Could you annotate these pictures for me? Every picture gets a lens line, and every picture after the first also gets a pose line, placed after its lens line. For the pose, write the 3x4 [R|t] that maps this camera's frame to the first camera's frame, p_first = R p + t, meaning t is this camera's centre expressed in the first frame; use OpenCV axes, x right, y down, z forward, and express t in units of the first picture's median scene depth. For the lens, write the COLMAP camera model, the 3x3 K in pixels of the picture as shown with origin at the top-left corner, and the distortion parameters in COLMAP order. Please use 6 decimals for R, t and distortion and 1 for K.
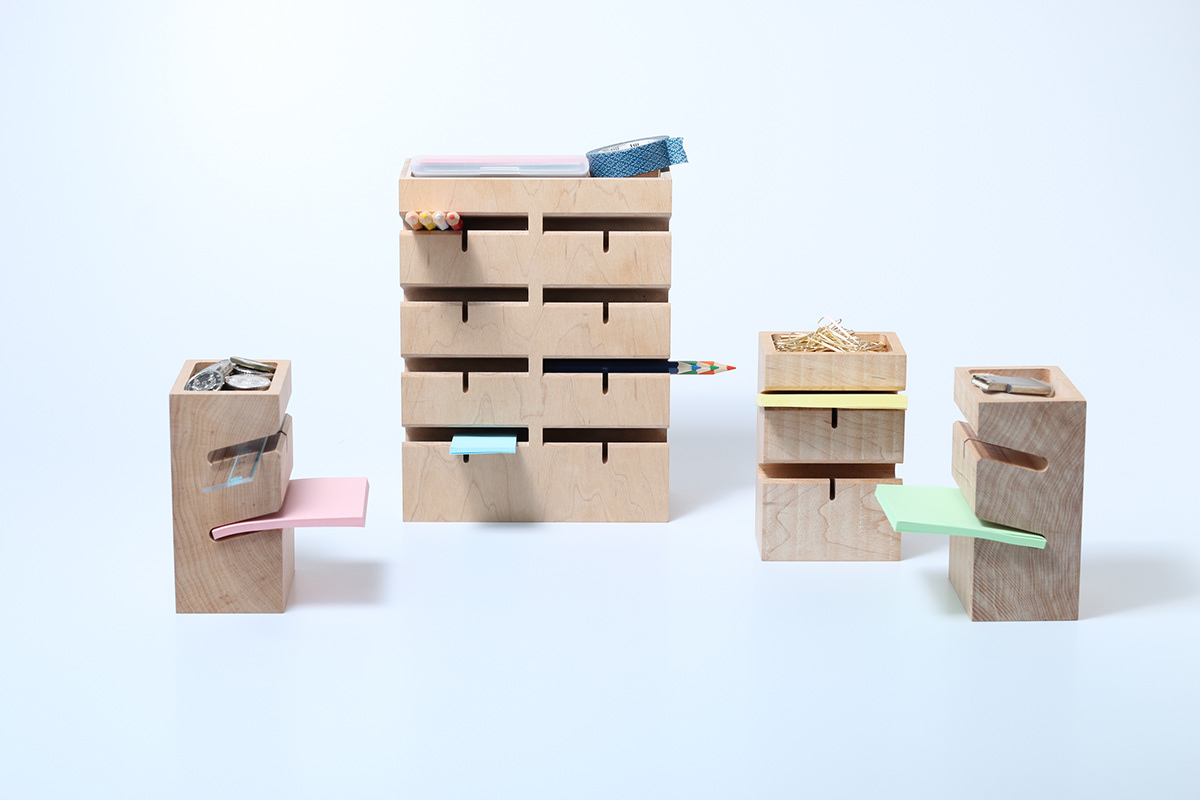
lens RADIAL K [[2895.1, 0, 597.2], [0, 2895.1, 400.7], [0, 0, 1]] dist [-0.235851, 0.000000]
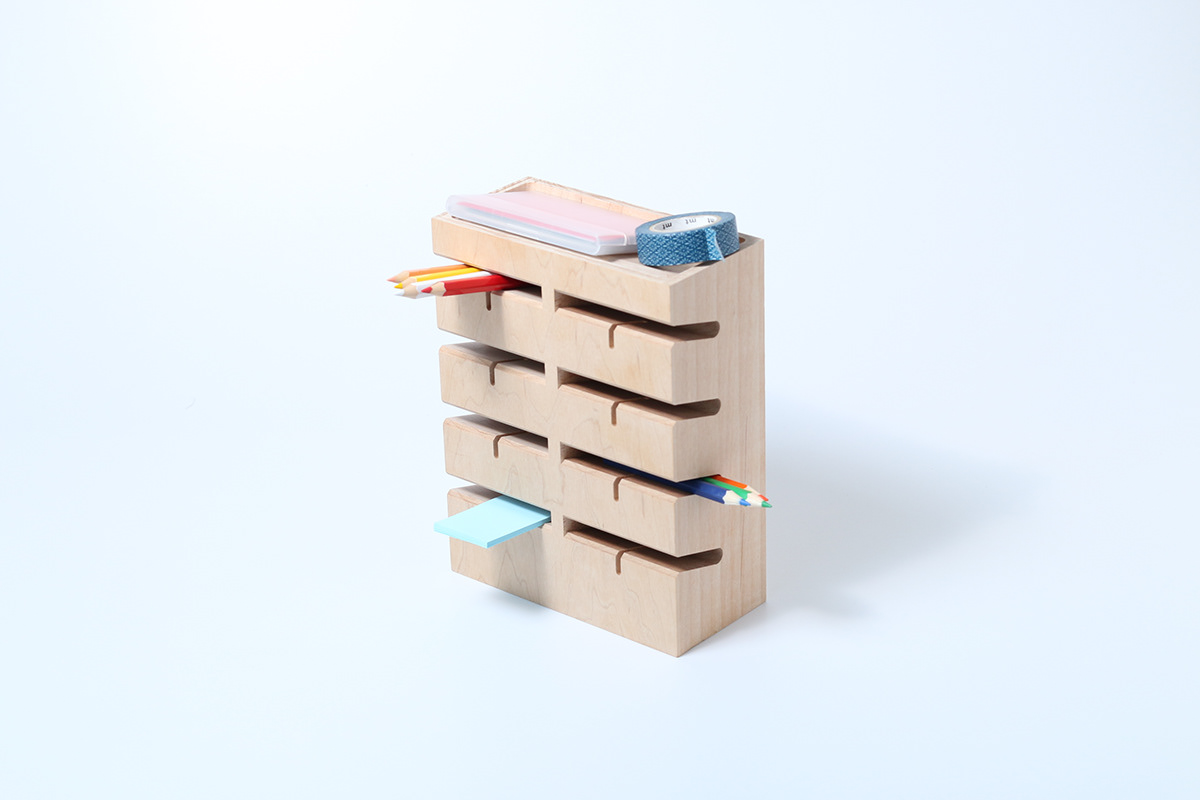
lens RADIAL K [[2895.1, 0, 599.6], [0, 2895.1, 398.7], [0, 0, 1]] dist [-0.235851, 0.000000]
pose [[0.758510, 0.246326, -0.603312, 0.514062], [-0.123952, 0.963441, 0.237525, -0.236978], [0.639764, -0.105383, 0.761312, 0.341170]]
